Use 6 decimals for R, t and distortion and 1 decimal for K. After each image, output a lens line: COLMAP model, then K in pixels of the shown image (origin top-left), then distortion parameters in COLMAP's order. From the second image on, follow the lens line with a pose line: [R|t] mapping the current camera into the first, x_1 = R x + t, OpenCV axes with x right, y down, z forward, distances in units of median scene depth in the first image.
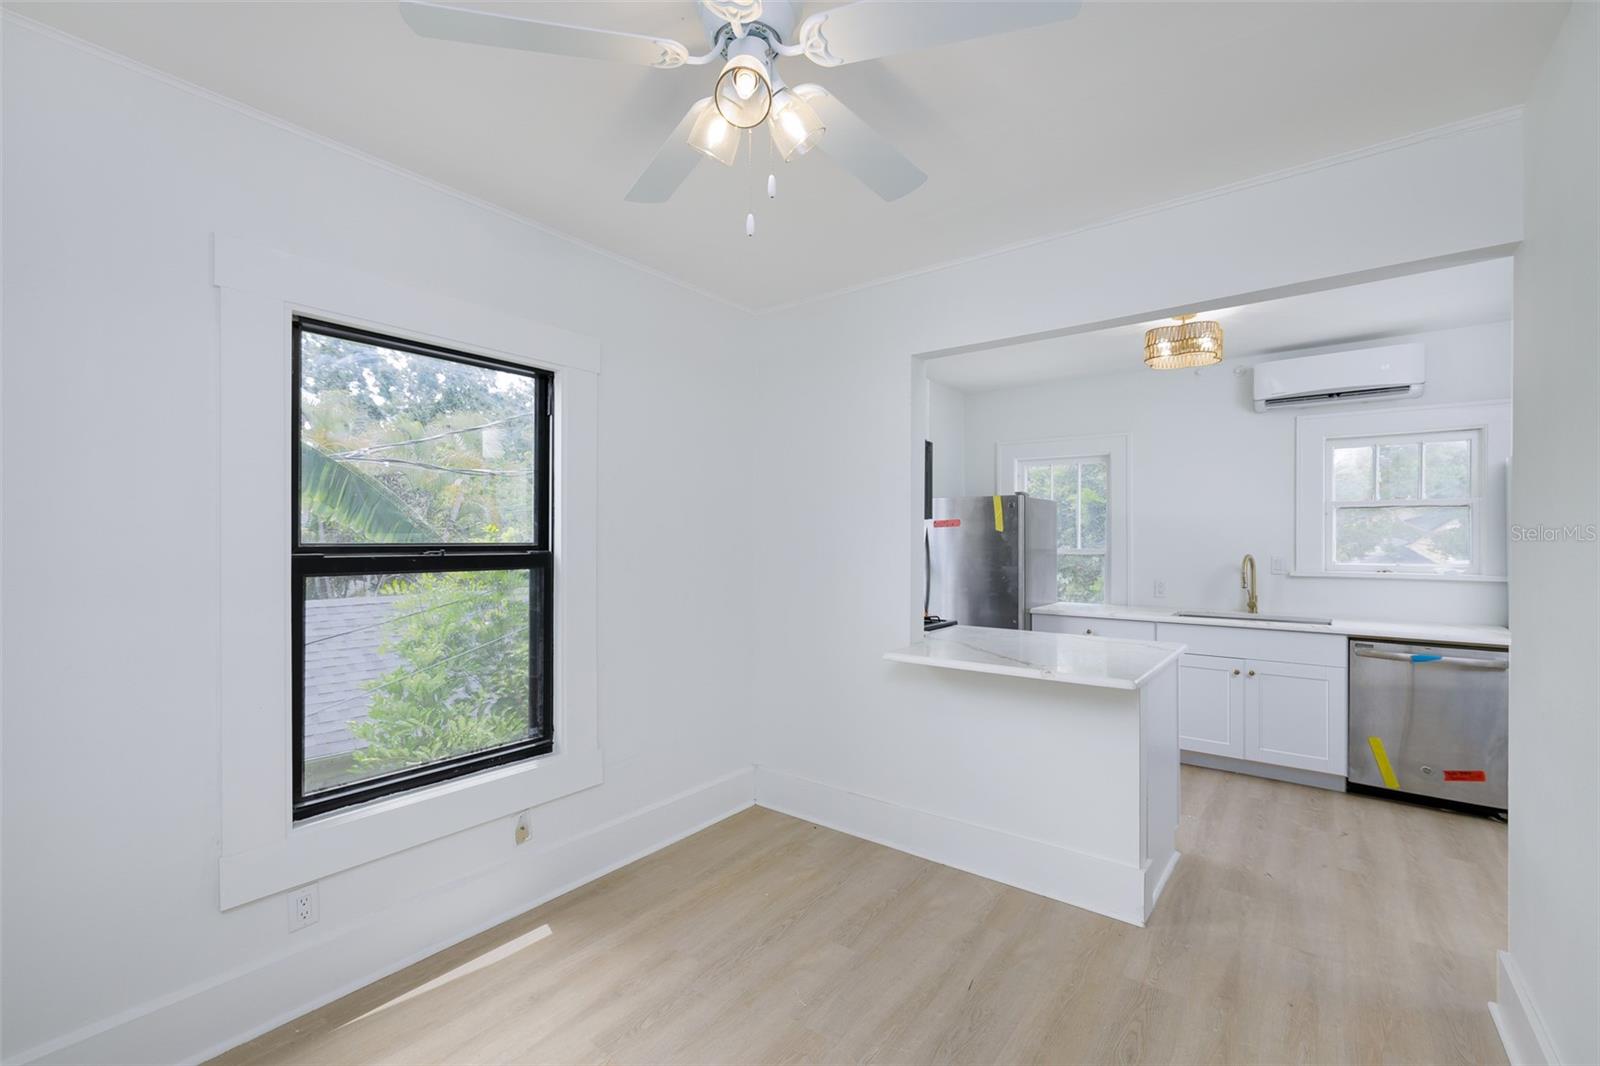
lens RADIAL K [[671.2, 0, 795.9], [0, 671.2, 531.9], [0, 0, 1]] dist [0.001781, 0.000044]
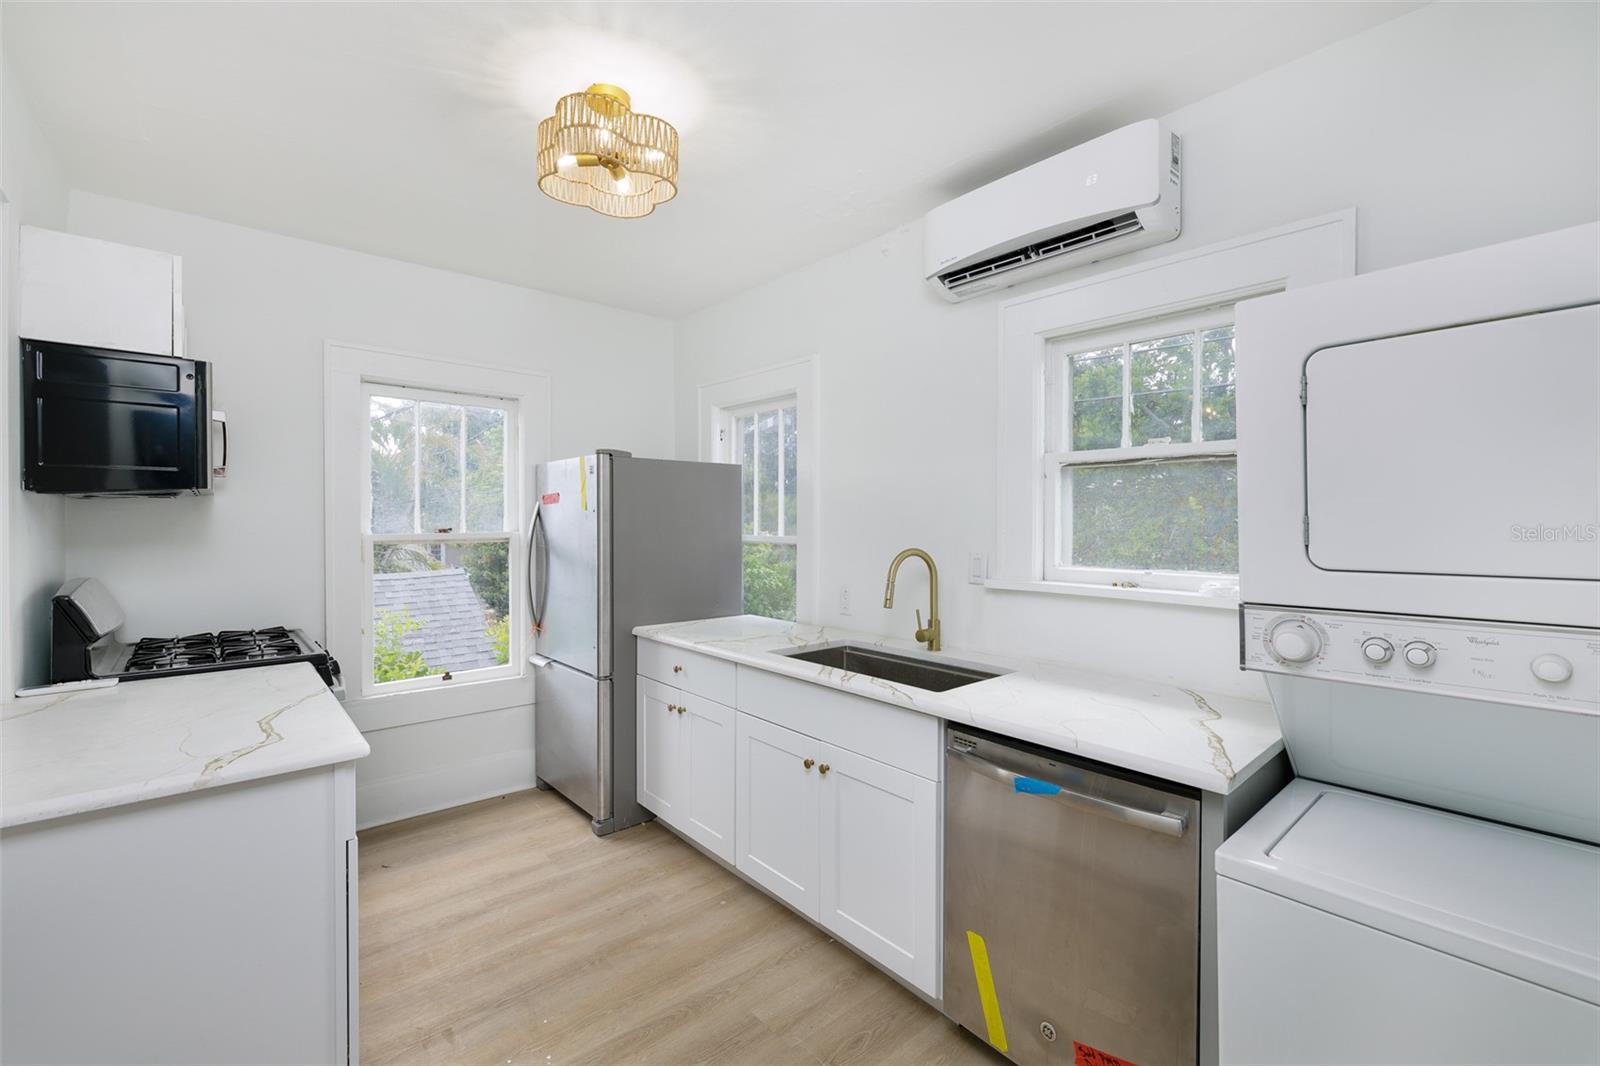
lens RADIAL K [[671.2, 0, 795.9], [0, 671.2, 531.9], [0, 0, 1]] dist [0.001781, 0.000044]
pose [[0.985397, 0.005100, -0.170197, 0.686084], [-0.000141, 0.999575, 0.029135, 0.001637], [0.170273, -0.028685, 0.984979, 0.424584]]
